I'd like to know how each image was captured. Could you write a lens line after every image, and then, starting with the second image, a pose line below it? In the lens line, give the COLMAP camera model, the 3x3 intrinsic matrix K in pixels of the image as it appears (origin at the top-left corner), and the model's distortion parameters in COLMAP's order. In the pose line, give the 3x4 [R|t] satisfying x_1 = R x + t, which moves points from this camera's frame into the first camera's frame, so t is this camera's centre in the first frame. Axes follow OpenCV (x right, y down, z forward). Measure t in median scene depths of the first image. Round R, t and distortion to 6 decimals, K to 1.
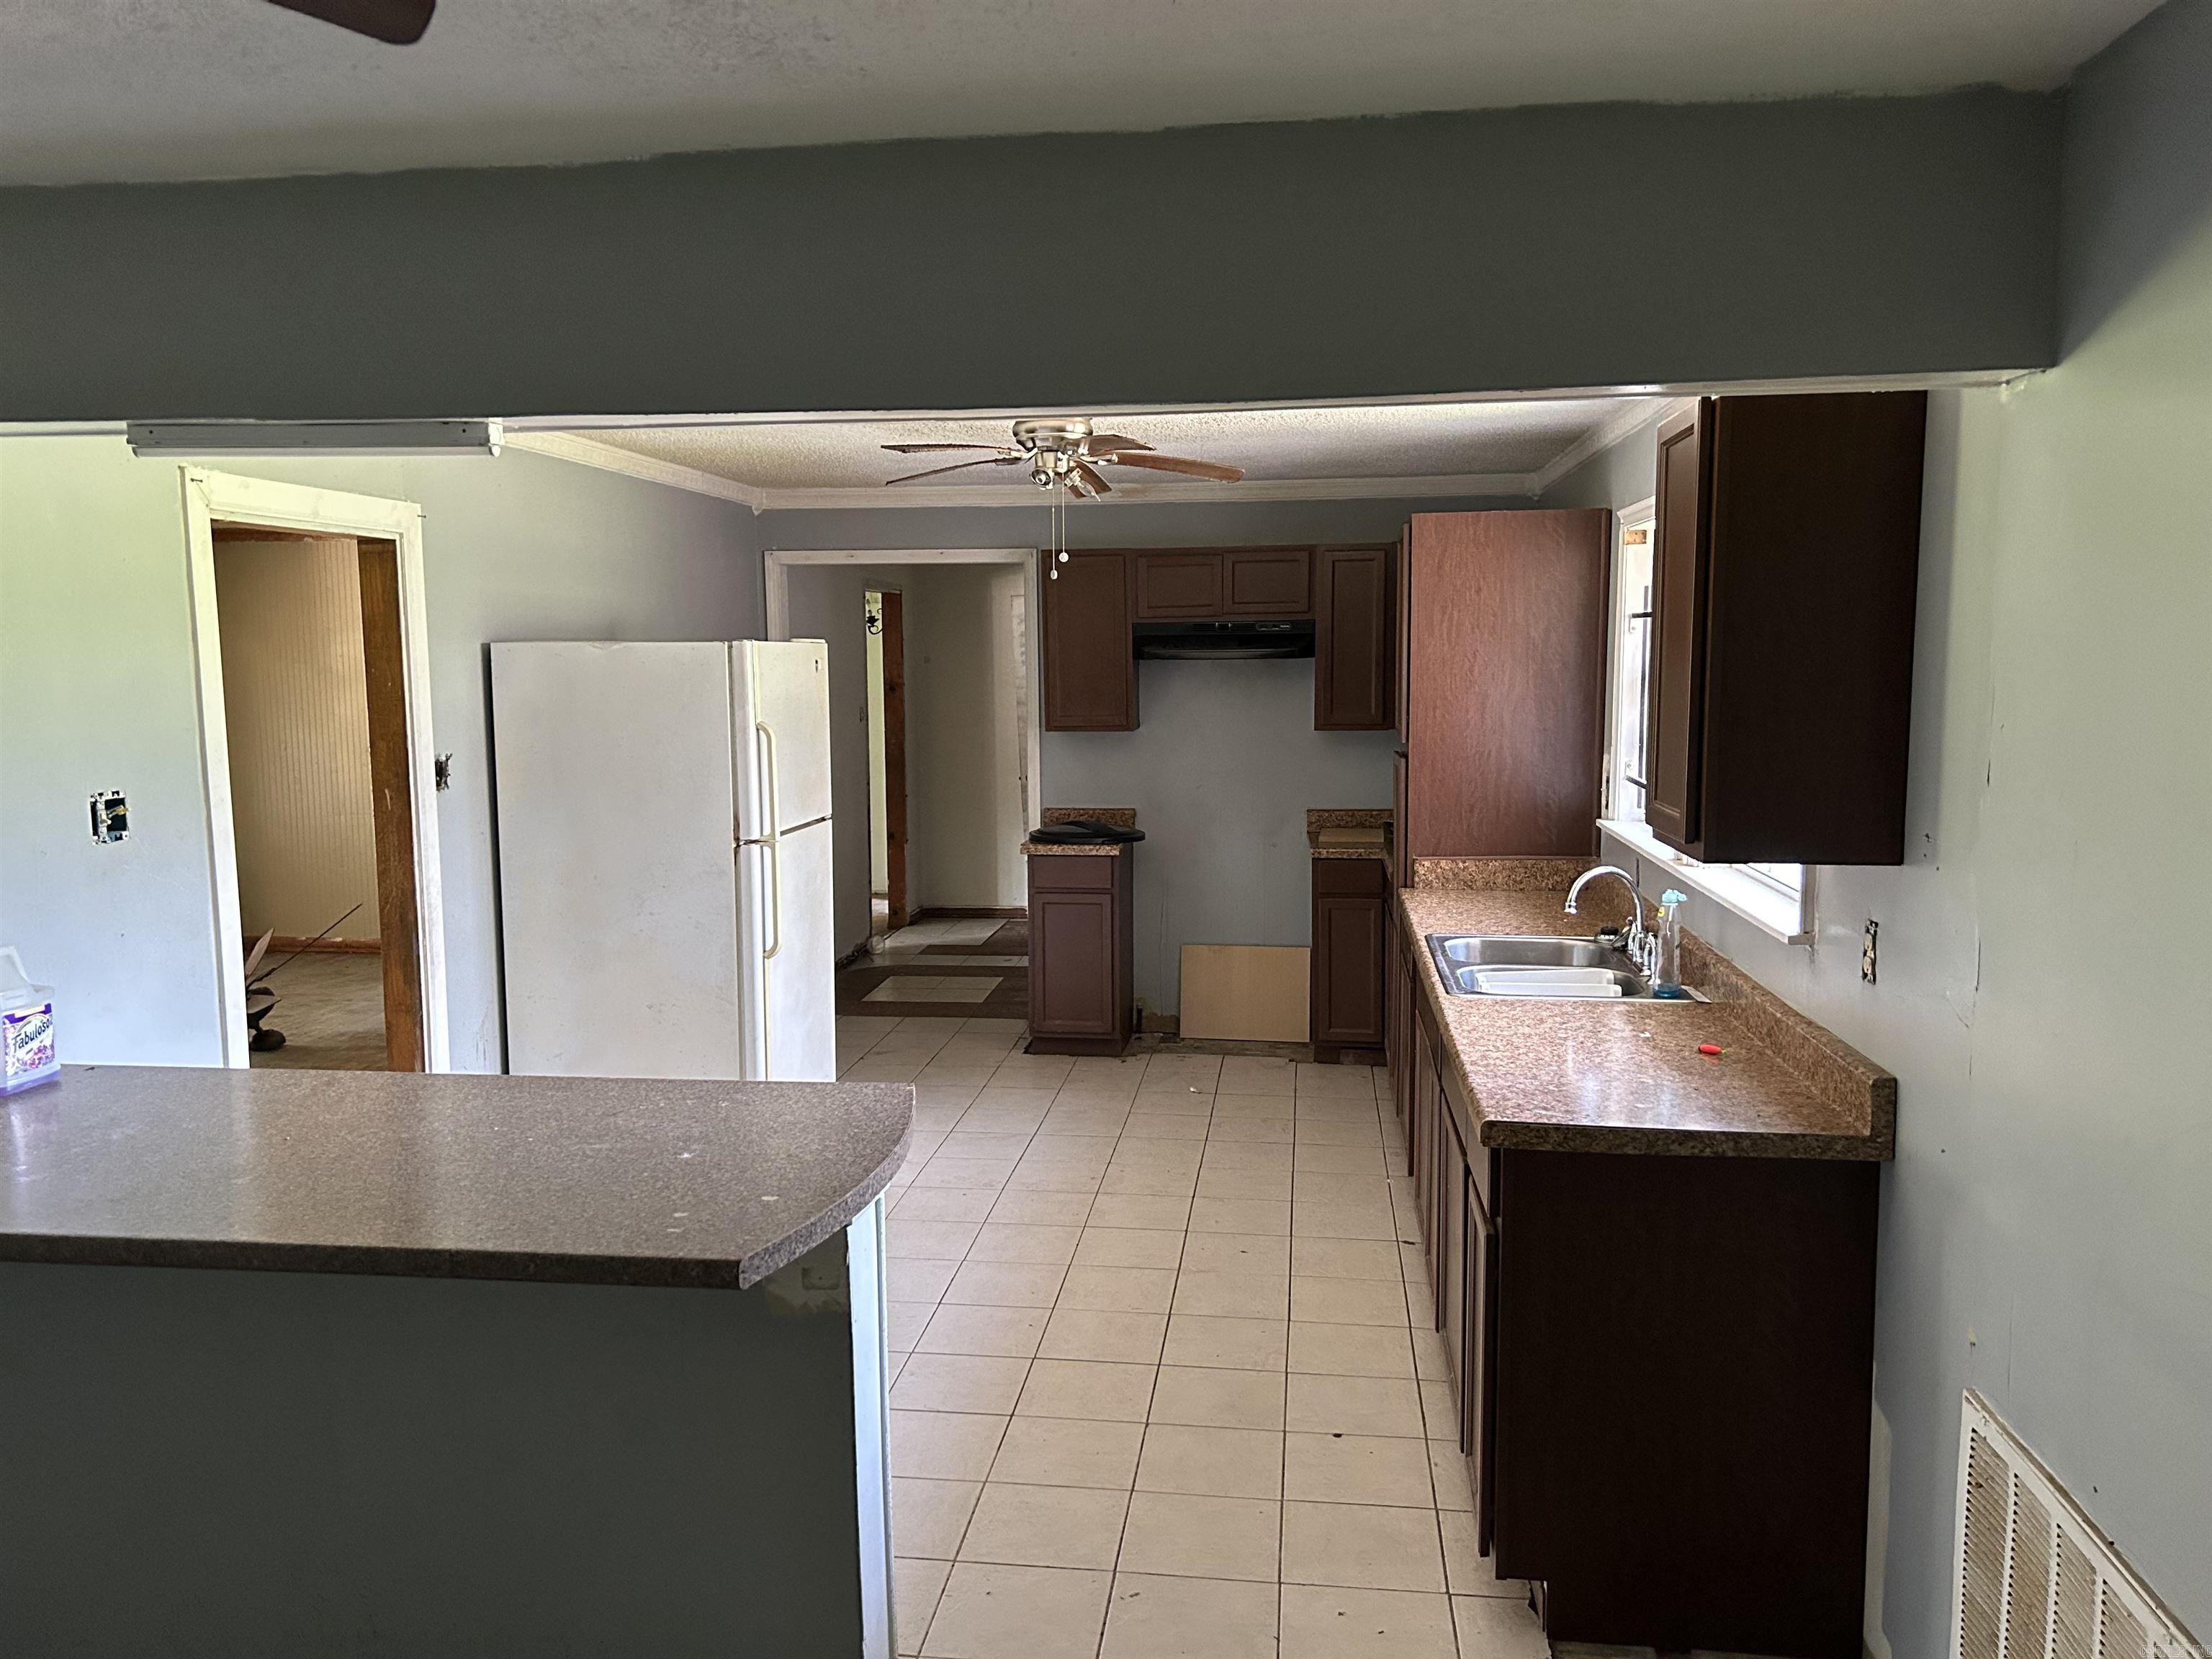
lens RADIAL K [[1662.6, 0, 1106.0], [0, 1662.6, 829.5], [0, 0, 1]] dist [0.019368, -0.006919]
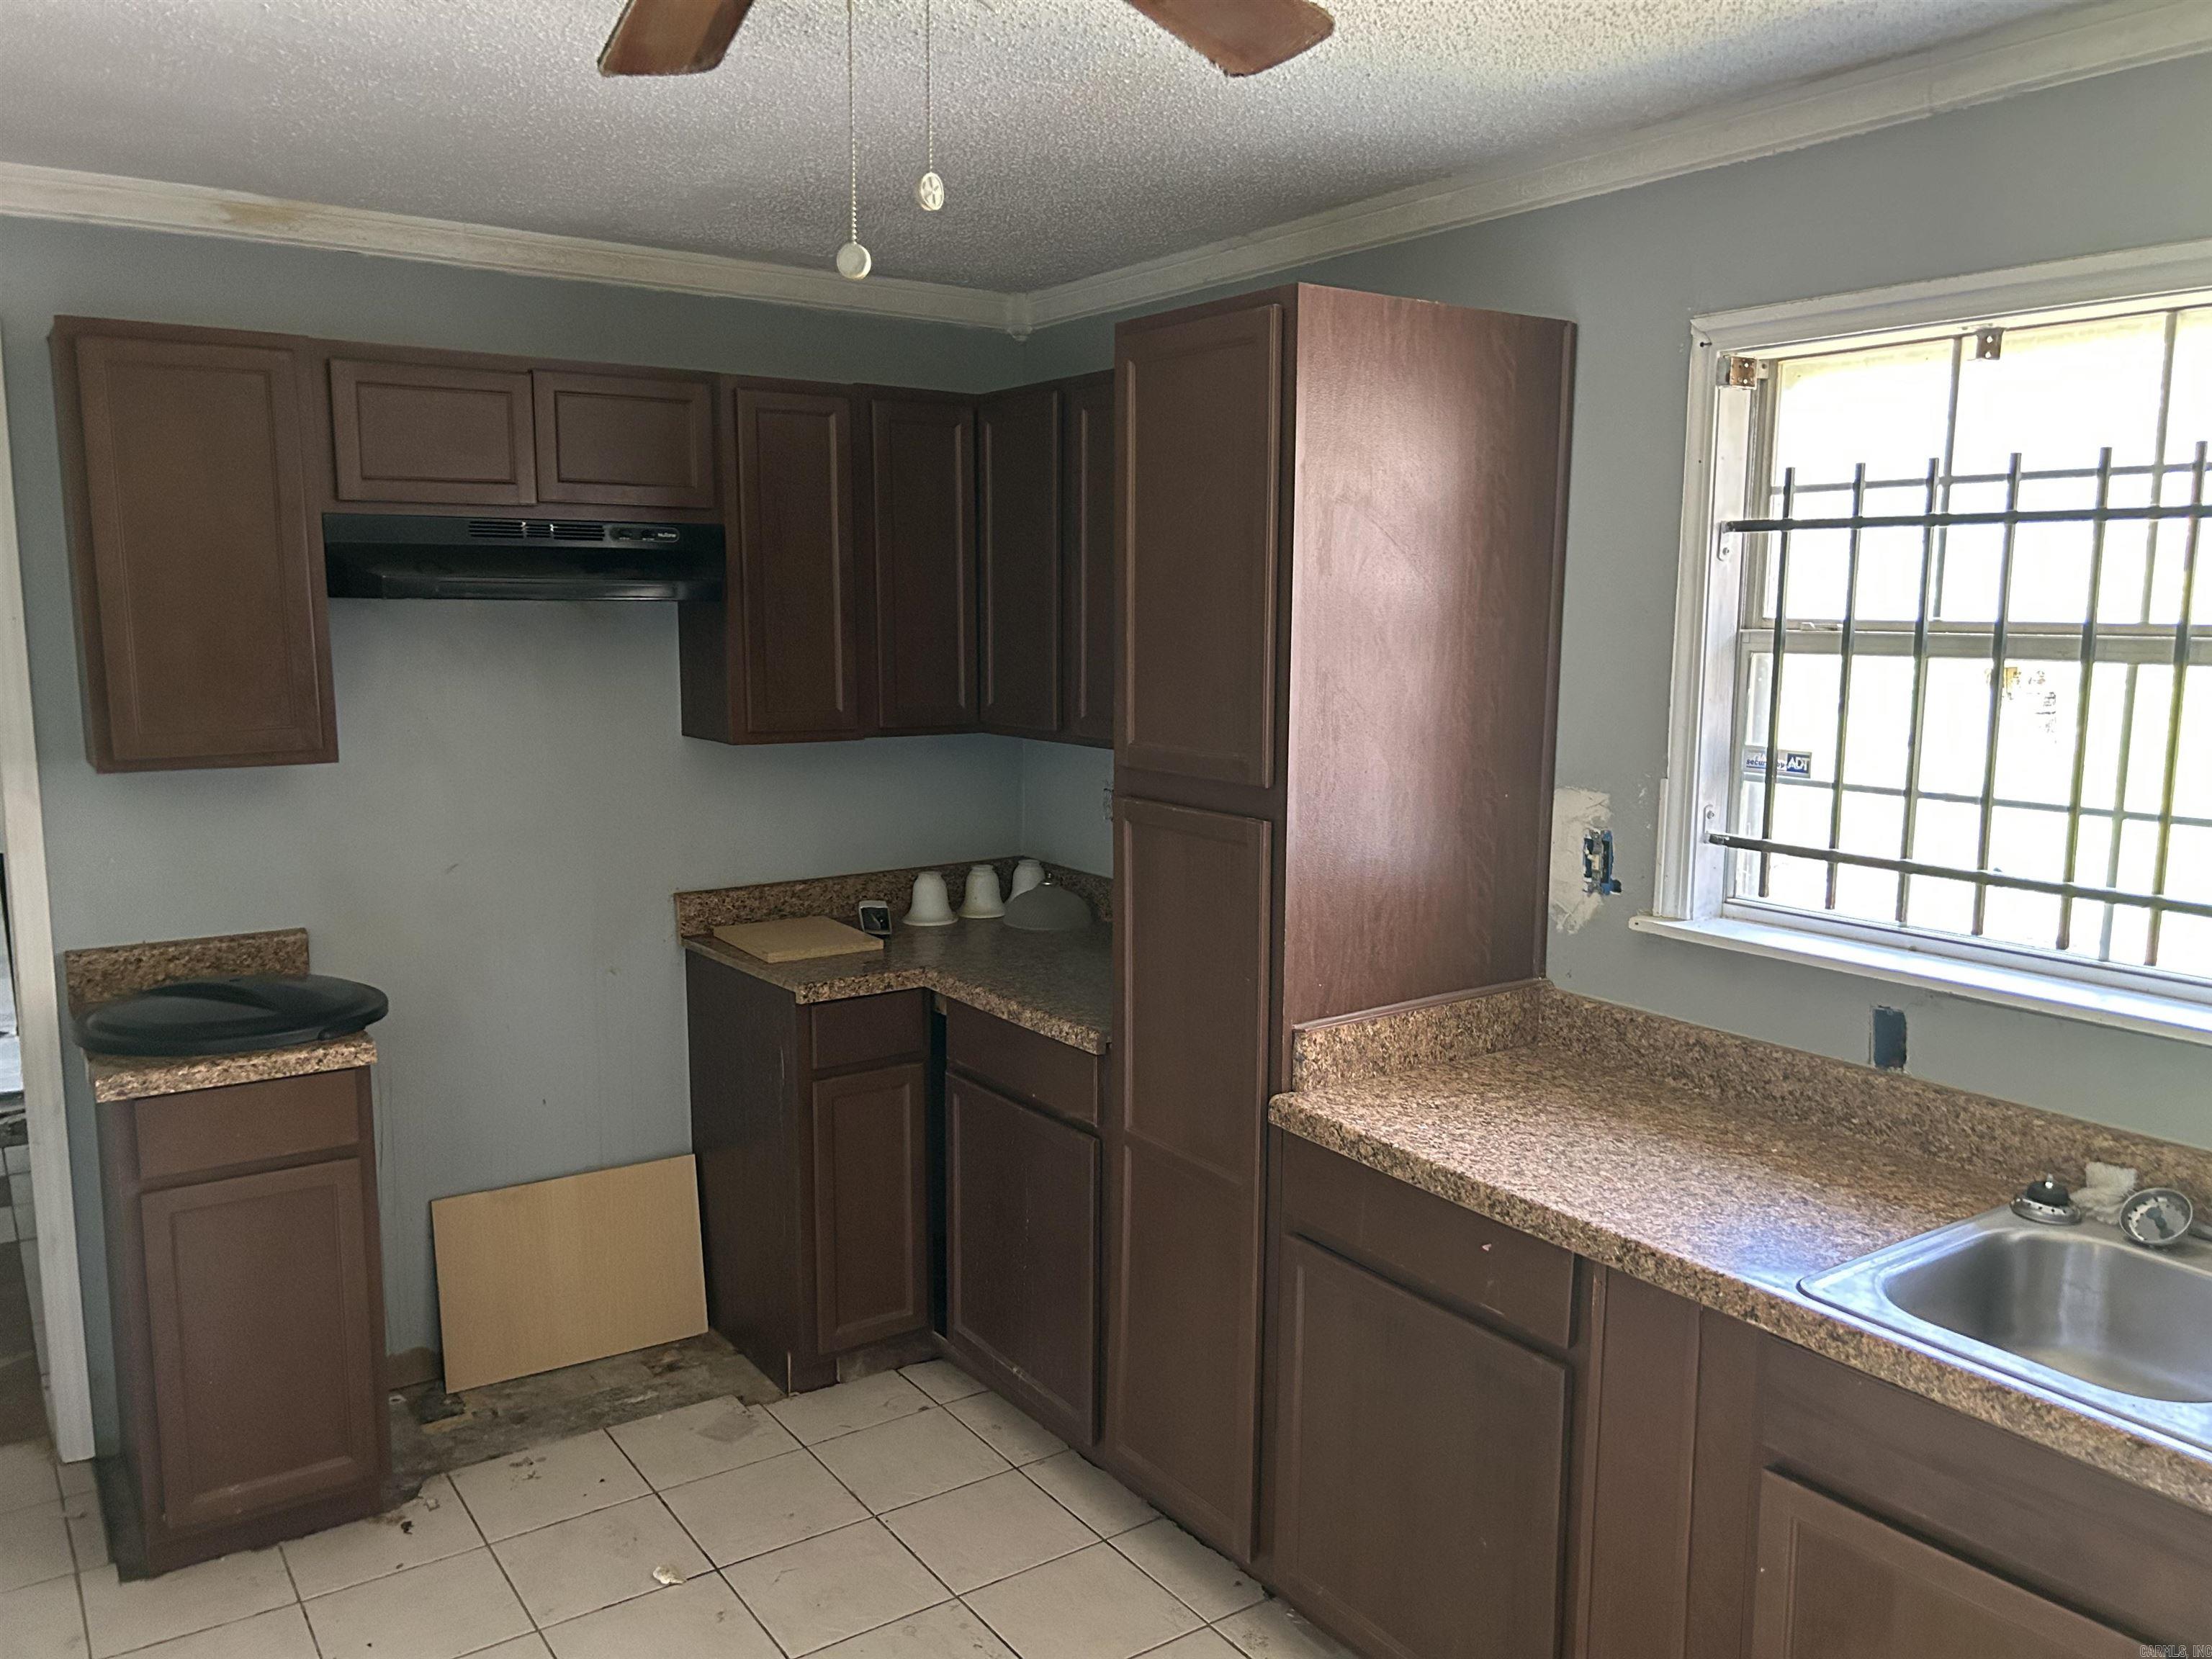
lens RADIAL K [[1662.6, 0, 1106.0], [0, 1662.6, 829.5], [0, 0, 1]] dist [0.019368, -0.006919]
pose [[0.736536, -0.078096, 0.671874, -0.134321], [0.058746, 0.996945, 0.051481, -0.053577], [-0.673842, 0.001552, 0.738874, 0.553639]]
